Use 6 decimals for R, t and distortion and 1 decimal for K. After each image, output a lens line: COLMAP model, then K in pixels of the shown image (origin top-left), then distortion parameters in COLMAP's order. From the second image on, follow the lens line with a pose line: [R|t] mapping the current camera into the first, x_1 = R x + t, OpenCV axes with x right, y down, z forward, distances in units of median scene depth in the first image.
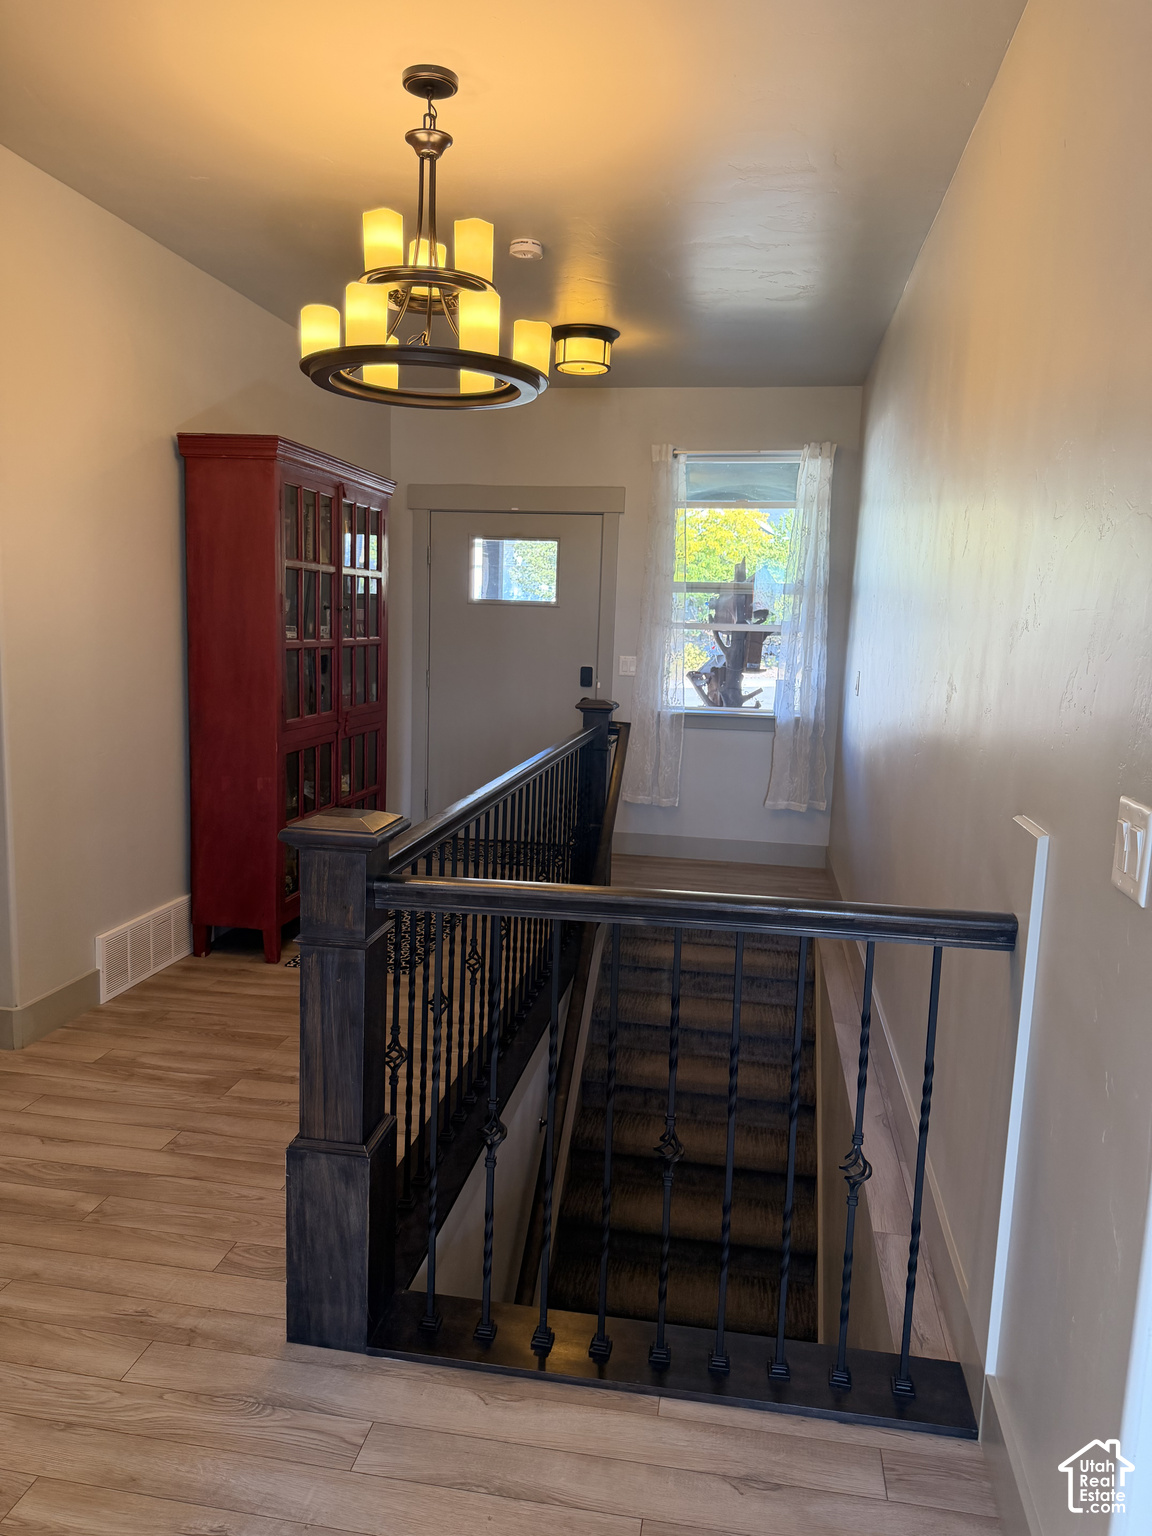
lens RADIAL K [[1059.9, 0, 568.5], [0, 1059.9, 770.6], [0, 0, 1]] dist [0.087072, -0.142655]
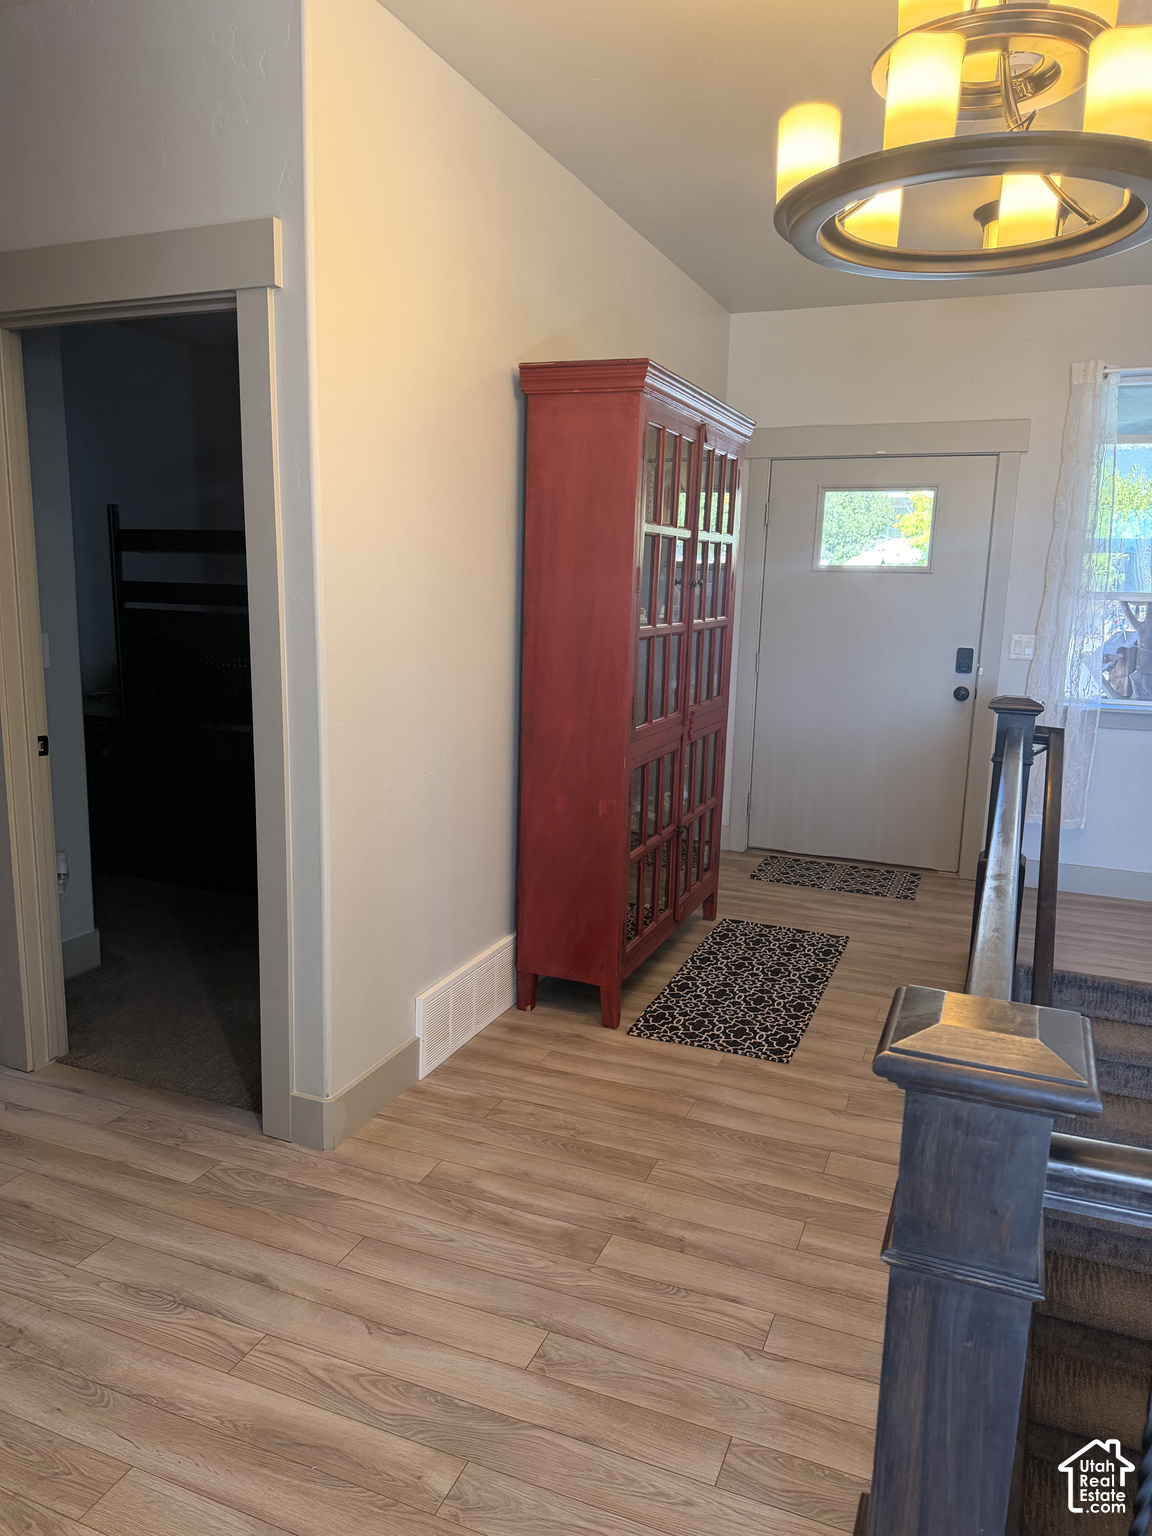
lens RADIAL K [[1065.4, 0, 577.6], [0, 1065.4, 770.8], [0, 0, 1]] dist [0.112092, -0.148128]
pose [[0.976200, 0.030473, -0.214720, -0.131631], [-0.023571, 0.999122, 0.034630, -0.040138], [0.215587, -0.028745, 0.976062, 0.206778]]
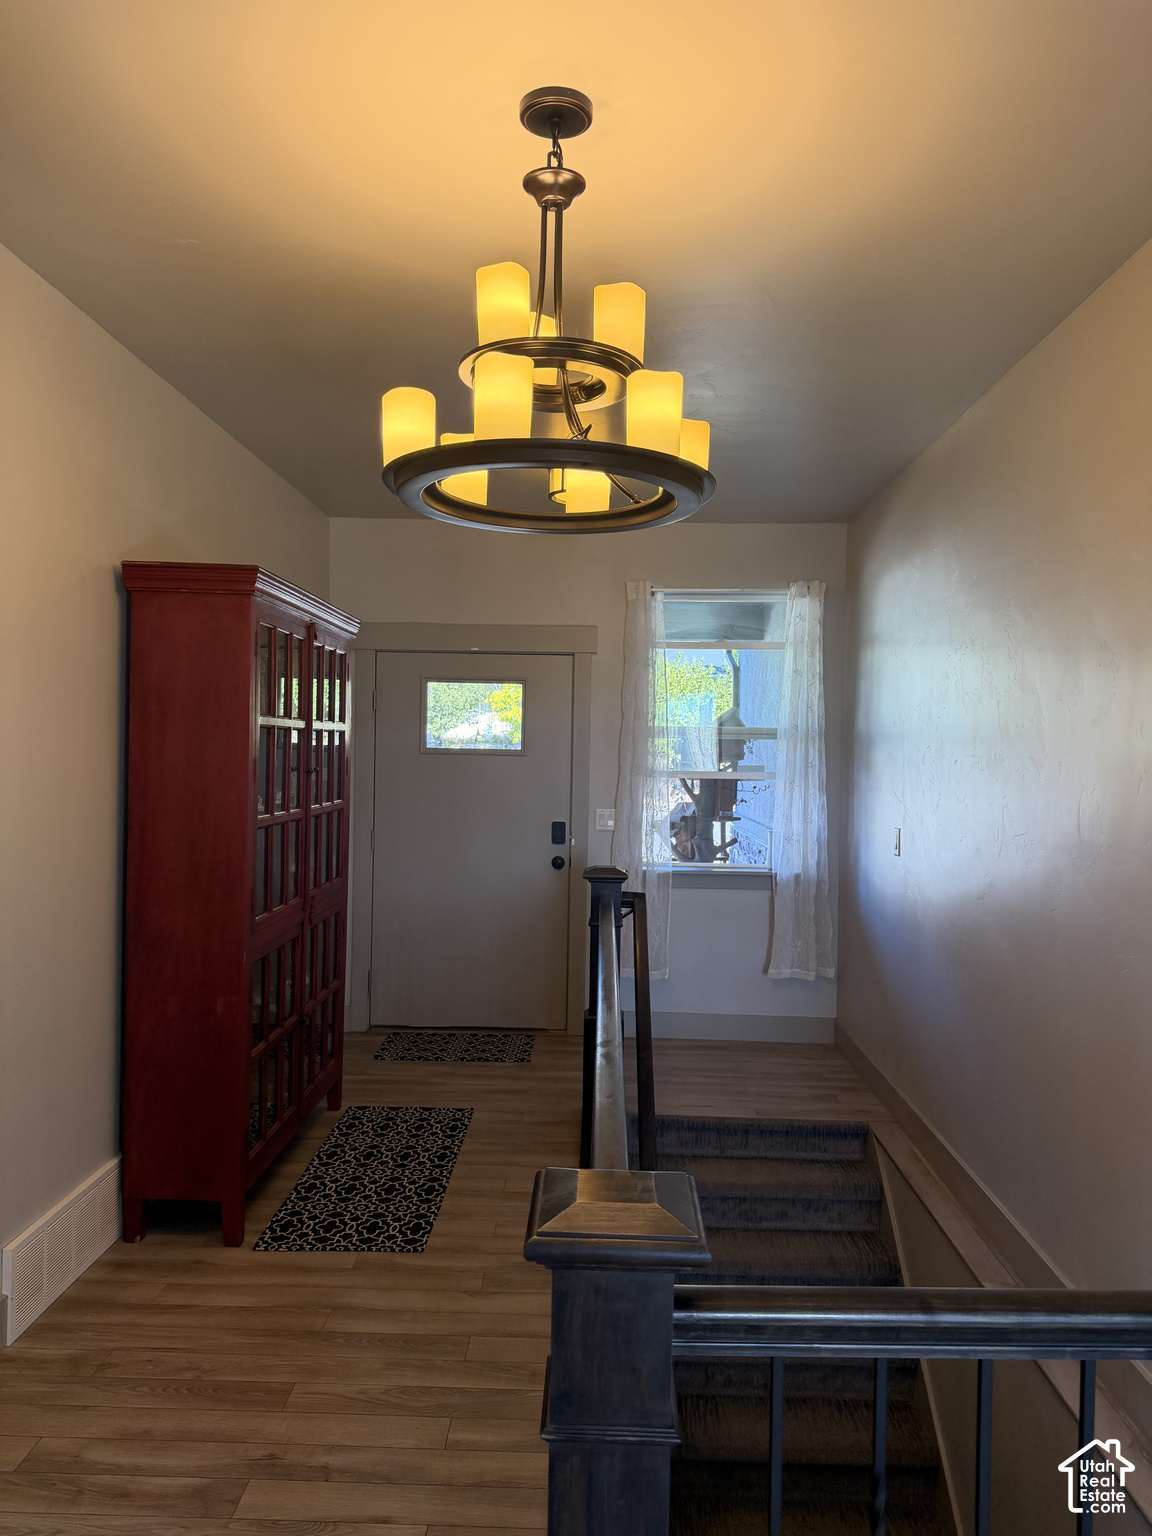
lens RADIAL K [[1059.9, 0, 568.5], [0, 1059.9, 770.6], [0, 0, 1]] dist [0.087072, -0.142655]
pose [[0.990329, -0.020109, 0.137271, -0.138955], [0.036646, 0.992215, -0.119025, -0.051622], [-0.133809, 0.122904, 0.983356, 0.182747]]
